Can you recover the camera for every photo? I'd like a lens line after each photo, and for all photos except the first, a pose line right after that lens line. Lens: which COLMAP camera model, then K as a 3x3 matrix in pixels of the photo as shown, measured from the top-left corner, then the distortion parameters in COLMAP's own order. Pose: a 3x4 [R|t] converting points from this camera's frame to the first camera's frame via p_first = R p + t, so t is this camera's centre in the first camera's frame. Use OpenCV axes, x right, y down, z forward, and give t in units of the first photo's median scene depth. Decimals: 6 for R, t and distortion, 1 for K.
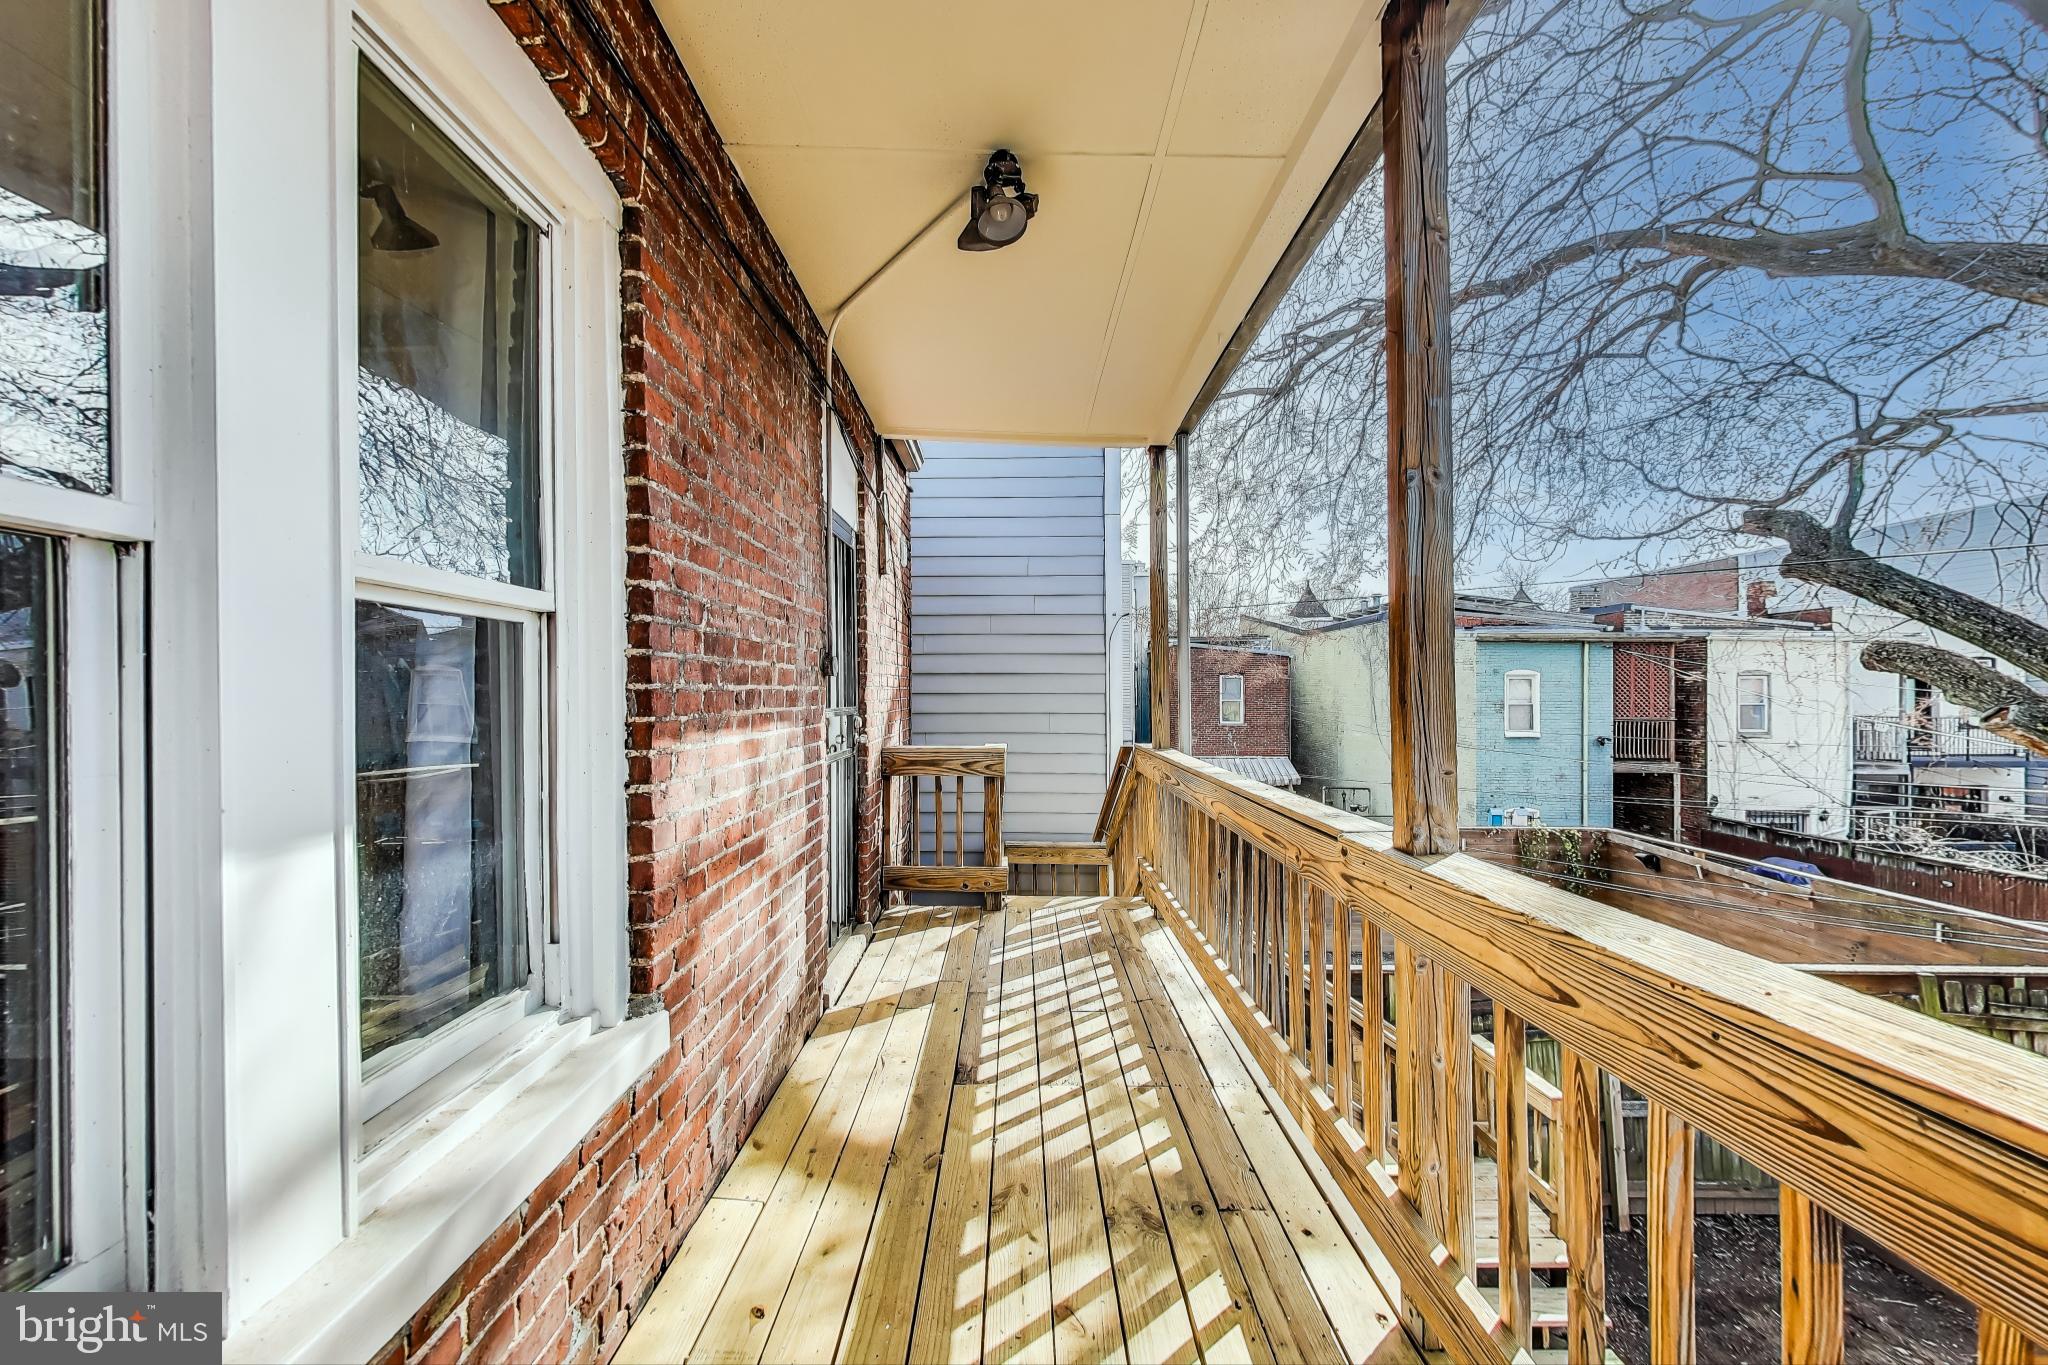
lens RADIAL K [[822.0, 0, 1015.3], [0, 822.0, 693.7], [0, 0, 1]] dist [0.005075, 0.001373]
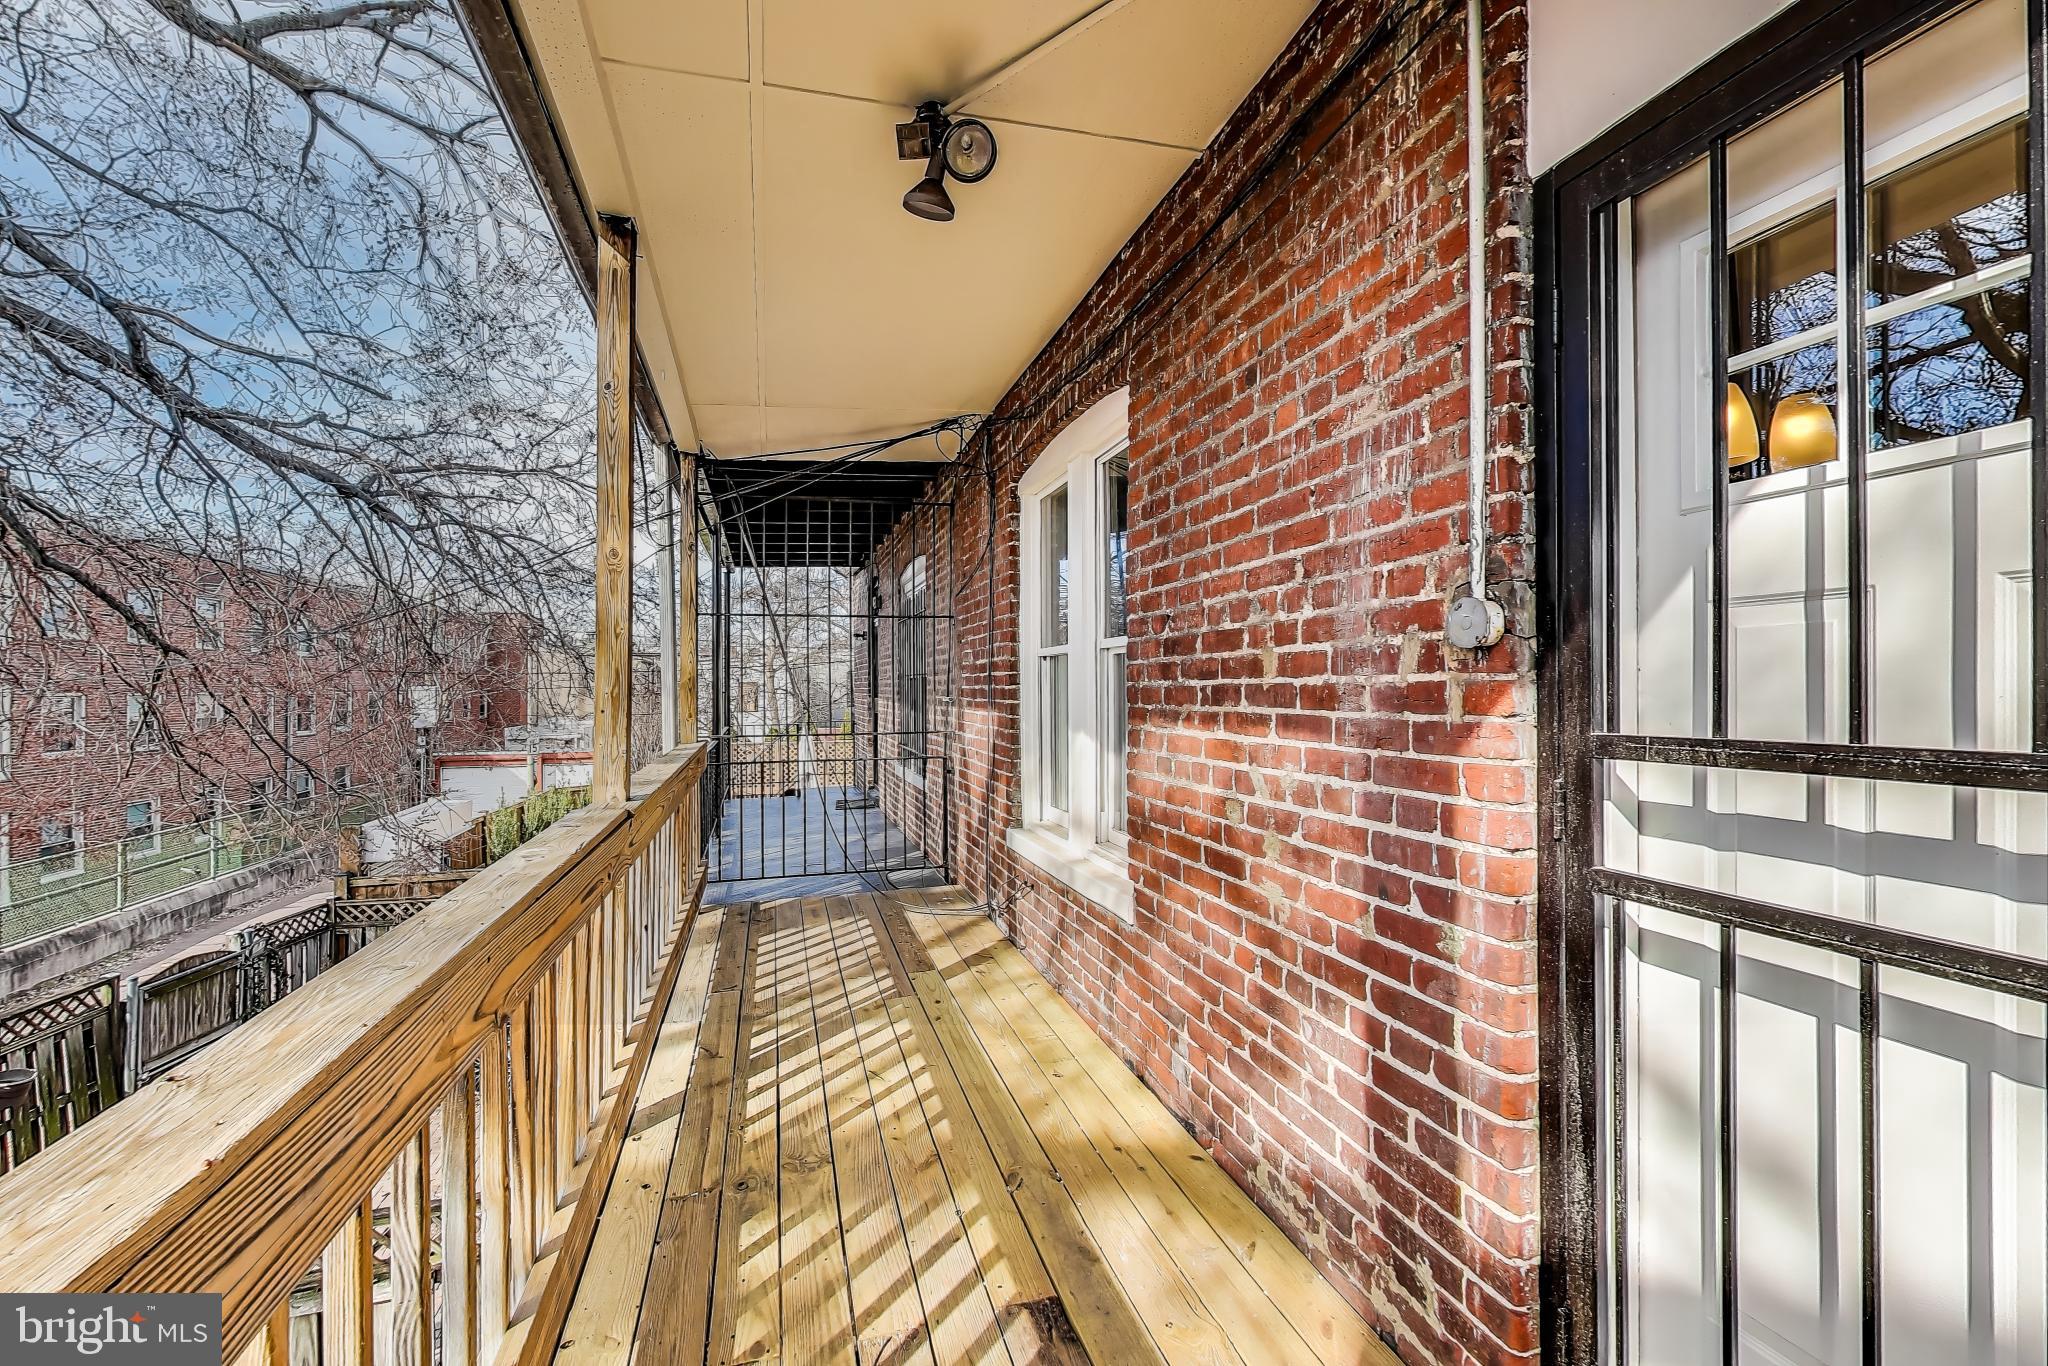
lens RADIAL K [[822.0, 0, 1022.4], [0, 822.0, 687.3], [0, 0, 1]] dist [0.005075, 0.001373]
pose [[-0.958111, 0.015136, -0.285996, 0.147763], [0.014213, 0.999885, 0.005302, -0.010073], [0.286043, 0.001015, -0.958216, 1.832613]]
